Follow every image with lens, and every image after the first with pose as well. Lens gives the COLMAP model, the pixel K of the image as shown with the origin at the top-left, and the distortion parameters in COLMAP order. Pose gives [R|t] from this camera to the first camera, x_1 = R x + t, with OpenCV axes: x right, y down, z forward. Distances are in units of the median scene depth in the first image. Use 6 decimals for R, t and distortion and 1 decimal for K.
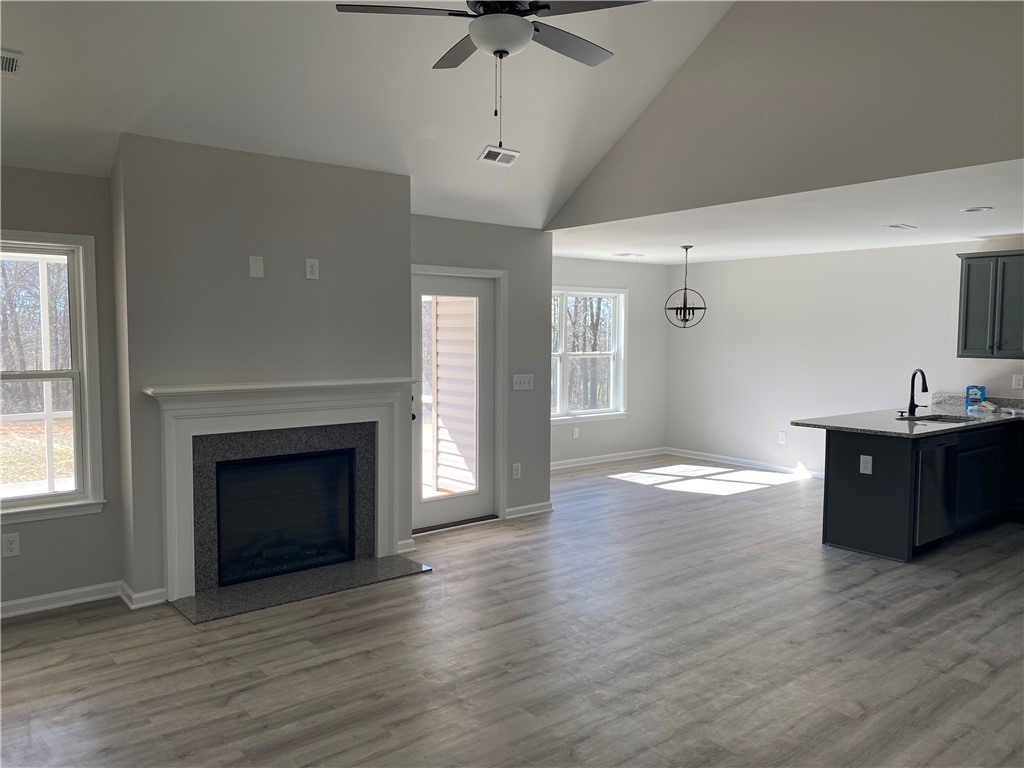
lens RADIAL K [[790.3, 0, 505.6], [0, 790.3, 388.7], [0, 0, 1]] dist [0.058468, -0.052222]
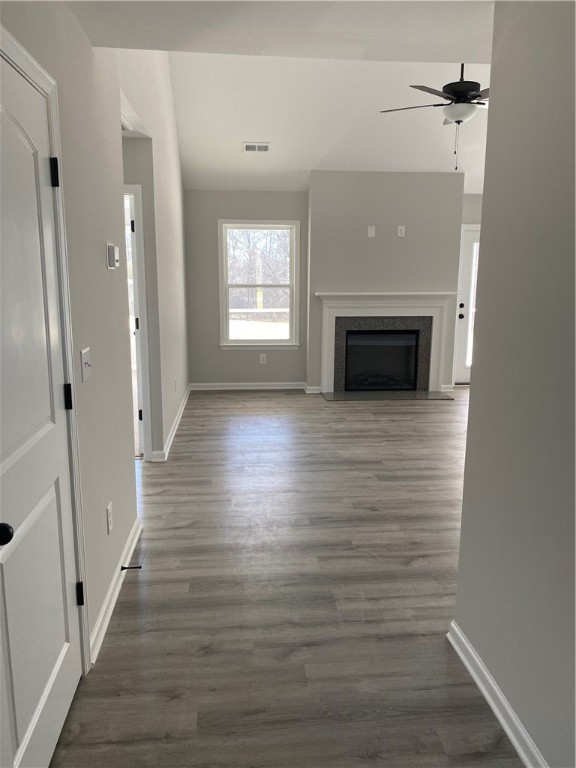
lens RADIAL K [[592.7, 0, 289.6], [0, 592.7, 381.7], [0, 0, 1]] dist [0.058468, -0.052222]
pose [[0.837121, 0.103250, -0.537185, 0.303177], [-0.040489, 0.991027, 0.127384, 0.029483], [0.545517, -0.084886, 0.833790, -0.318078]]
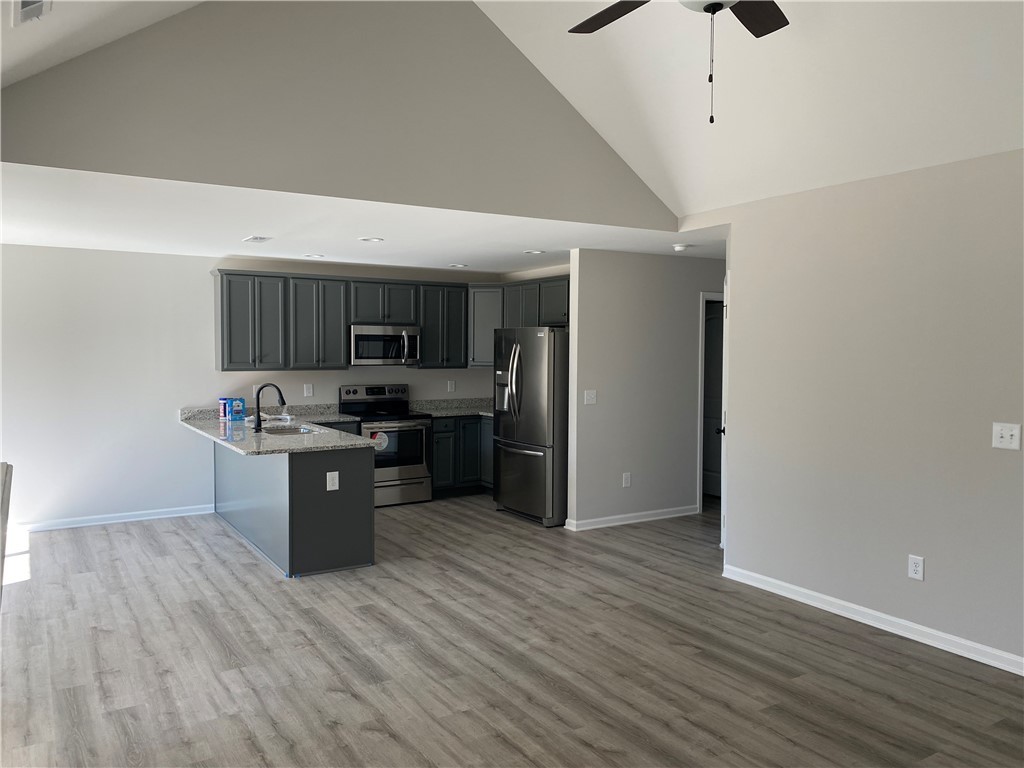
lens RADIAL K [[790.3, 0, 499.3], [0, 790.3, 381.5], [0, 0, 1]] dist [0.058468, -0.052222]
pose [[0.128444, -0.049308, 0.990490, -0.488702], [0.069496, 0.996755, 0.040608, -0.053523], [-0.989279, 0.063619, 0.131454, 0.652899]]
